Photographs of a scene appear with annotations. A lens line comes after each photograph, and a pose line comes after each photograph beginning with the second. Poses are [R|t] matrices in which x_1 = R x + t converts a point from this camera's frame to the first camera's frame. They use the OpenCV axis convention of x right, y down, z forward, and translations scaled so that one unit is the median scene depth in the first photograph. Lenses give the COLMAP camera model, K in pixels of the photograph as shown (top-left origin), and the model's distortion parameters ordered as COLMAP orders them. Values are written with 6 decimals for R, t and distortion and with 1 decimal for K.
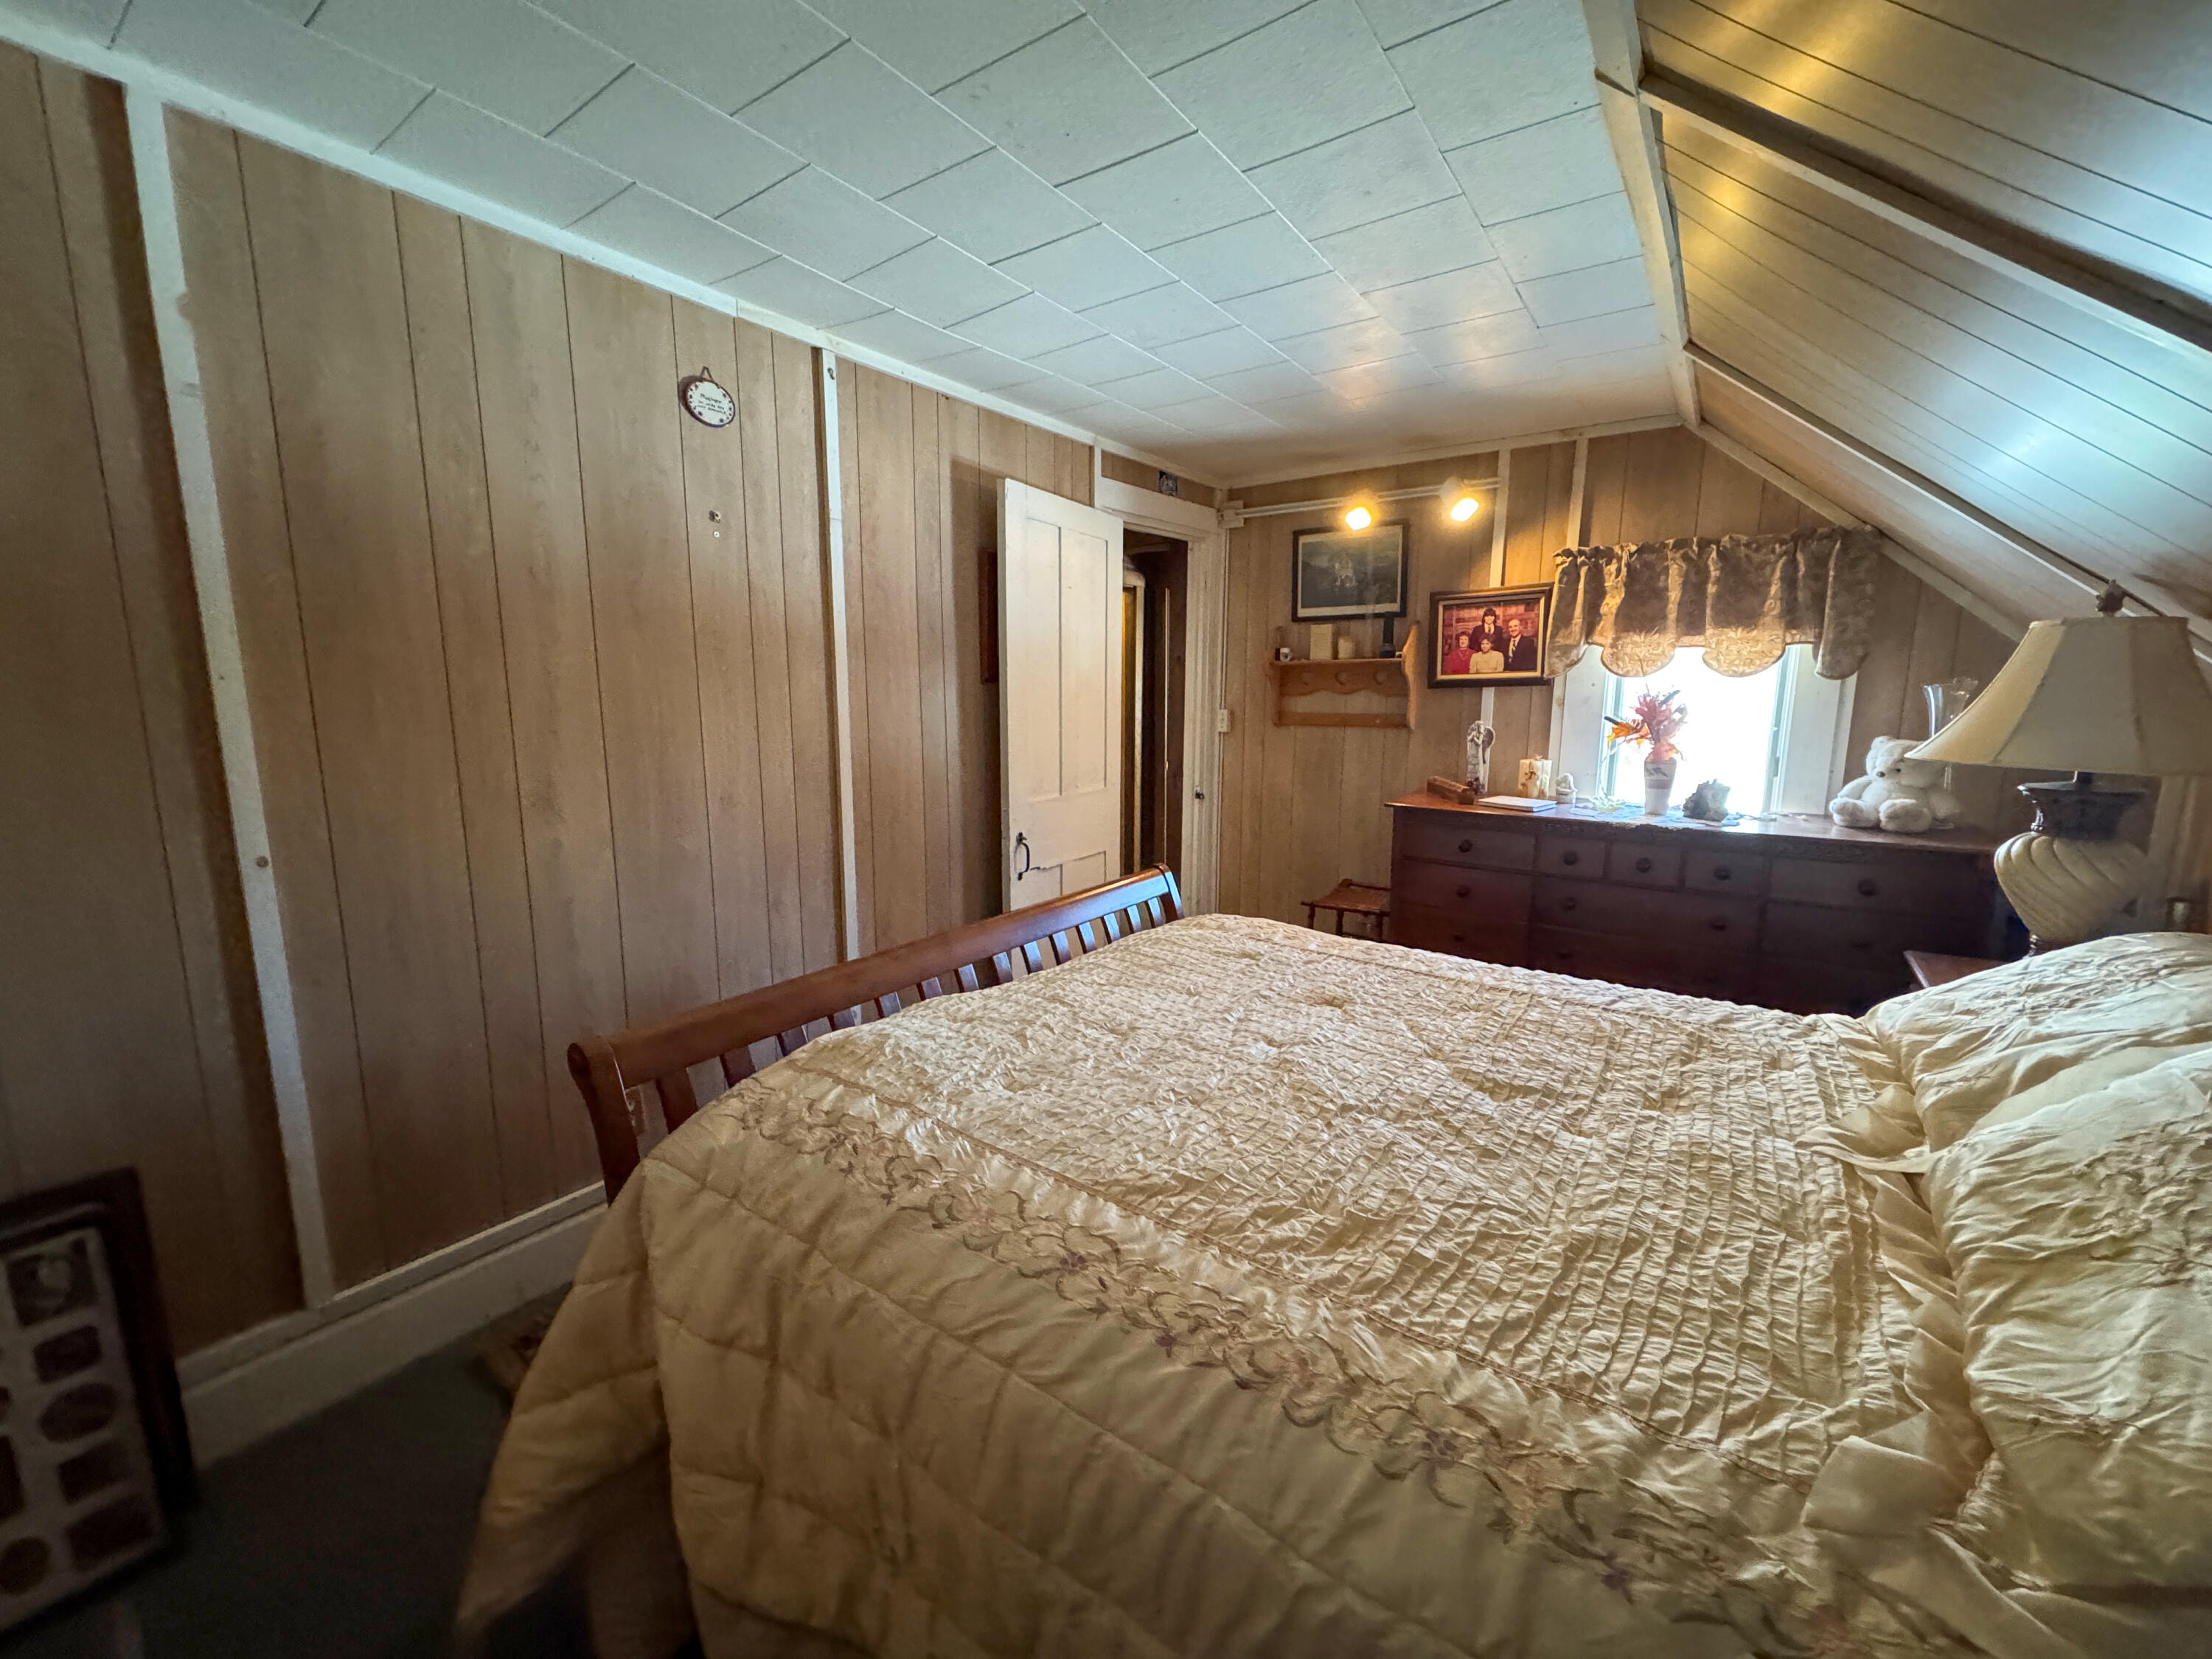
lens RADIAL K [[873.8, 0, 1104.1], [0, 873.8, 829.1], [0, 0, 1]] dist [-0.003774, 0.000232]
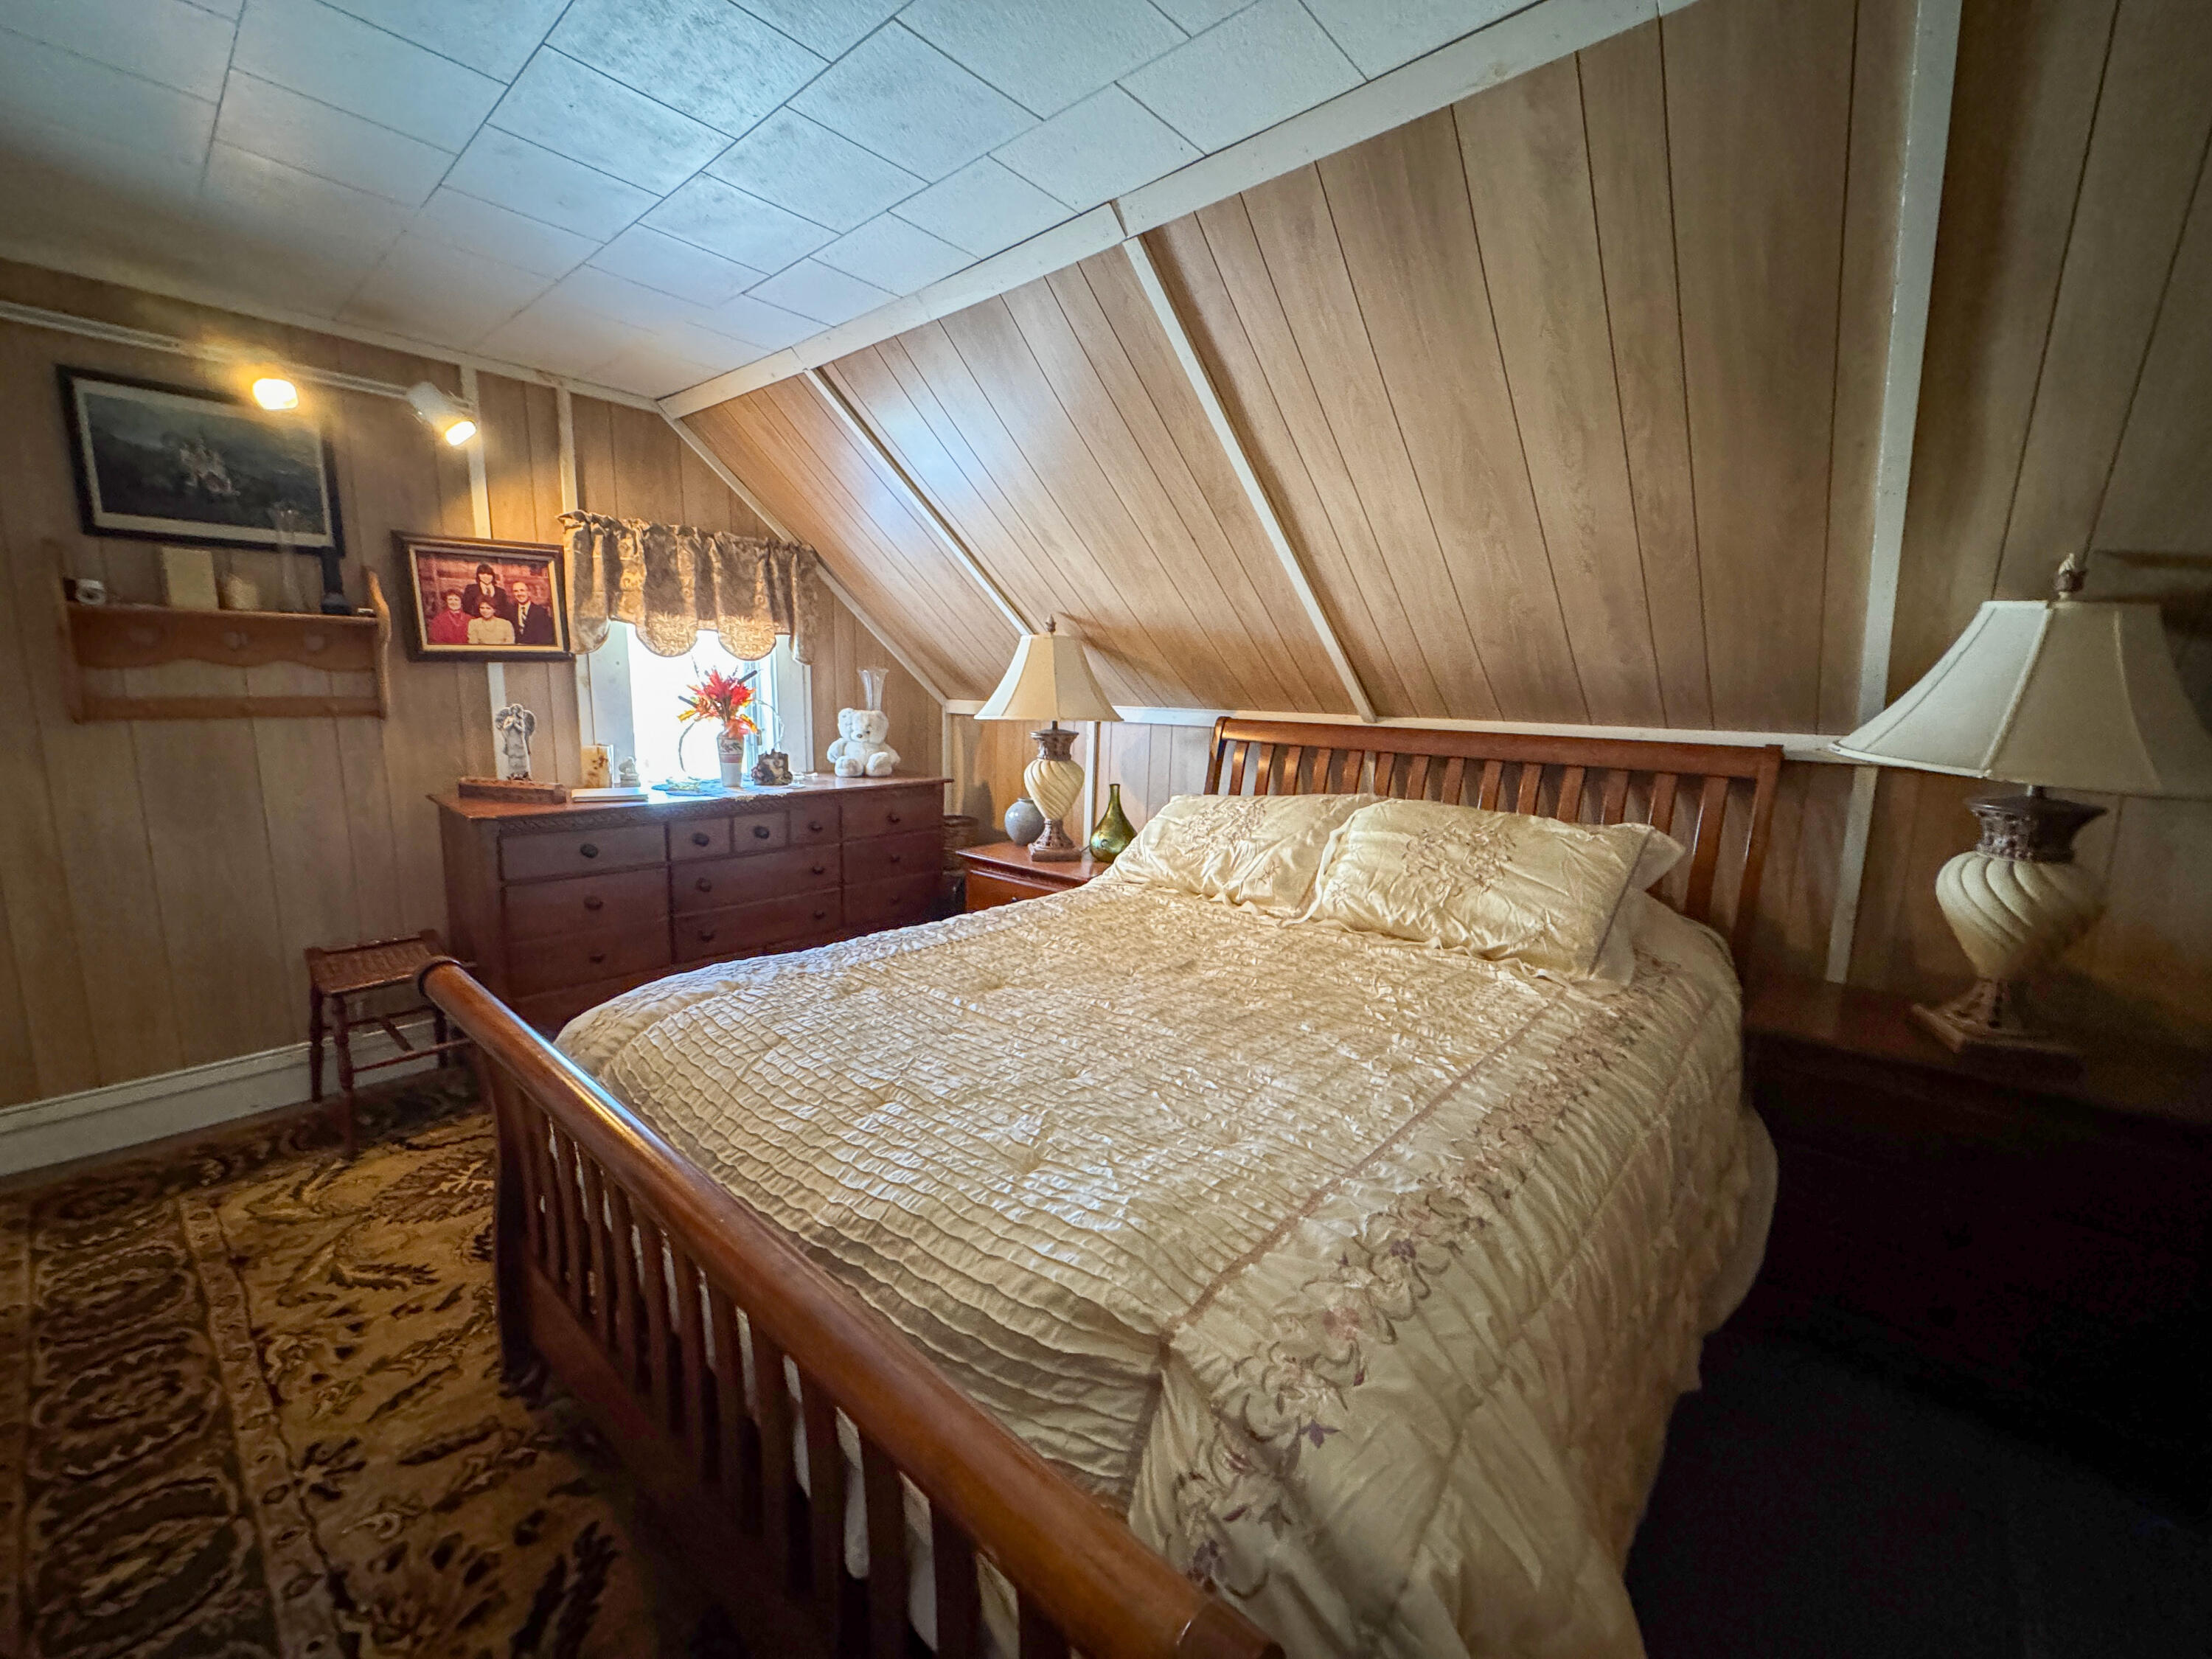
lens RADIAL K [[873.8, 0, 1103.2], [0, 873.8, 828.8], [0, 0, 1]] dist [-0.003774, 0.000232]
pose [[0.103293, -0.158661, 0.981915, -0.351557], [0.140282, 0.979652, 0.143539, -0.051404], [-0.984709, 0.122918, 0.123449, 0.387988]]
